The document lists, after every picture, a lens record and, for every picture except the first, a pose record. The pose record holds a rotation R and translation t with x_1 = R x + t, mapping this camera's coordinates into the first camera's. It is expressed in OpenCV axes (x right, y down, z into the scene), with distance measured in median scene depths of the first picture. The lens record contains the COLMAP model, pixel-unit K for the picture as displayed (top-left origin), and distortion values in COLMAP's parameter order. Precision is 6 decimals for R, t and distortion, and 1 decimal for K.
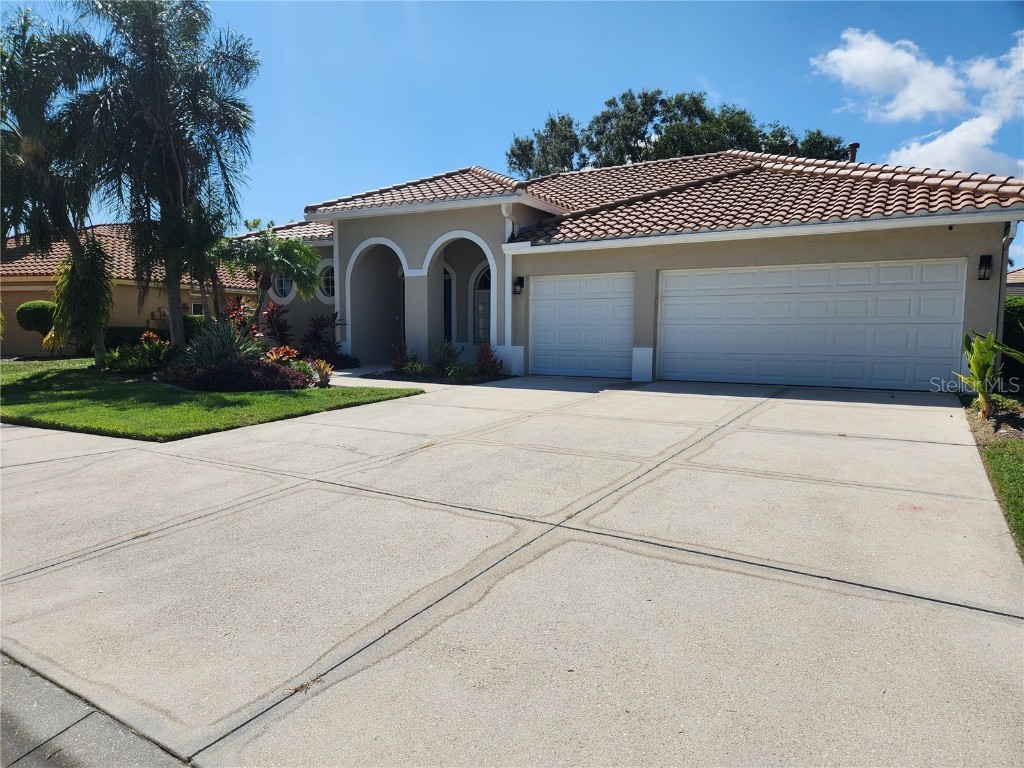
lens RADIAL K [[666.4, 0, 510.5], [0, 666.4, 411.2], [0, 0, 1]] dist [0.026849, -0.037270]
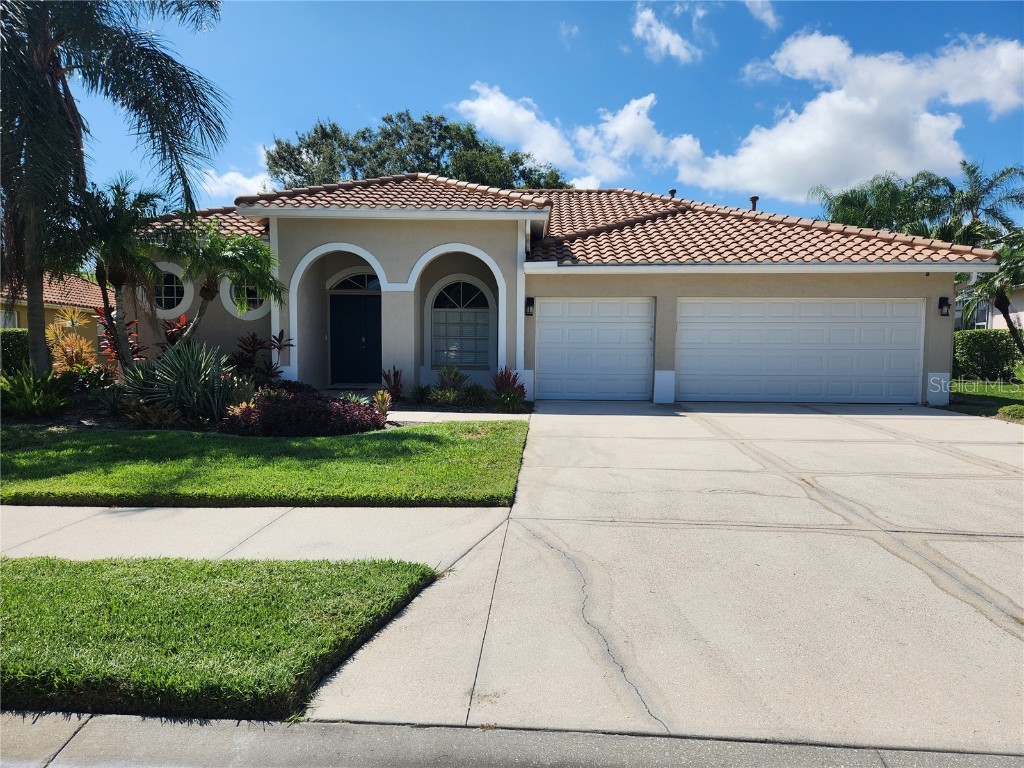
lens RADIAL K [[687.7, 0, 512.0], [0, 687.7, 384.0], [0, 0, 1]] dist [0.005284, 0.000544]
pose [[0.883040, -0.020442, 0.468853, -0.468101], [0.053261, 0.996961, -0.056845, -0.024780], [-0.466267, 0.075168, 0.881445, 0.162864]]
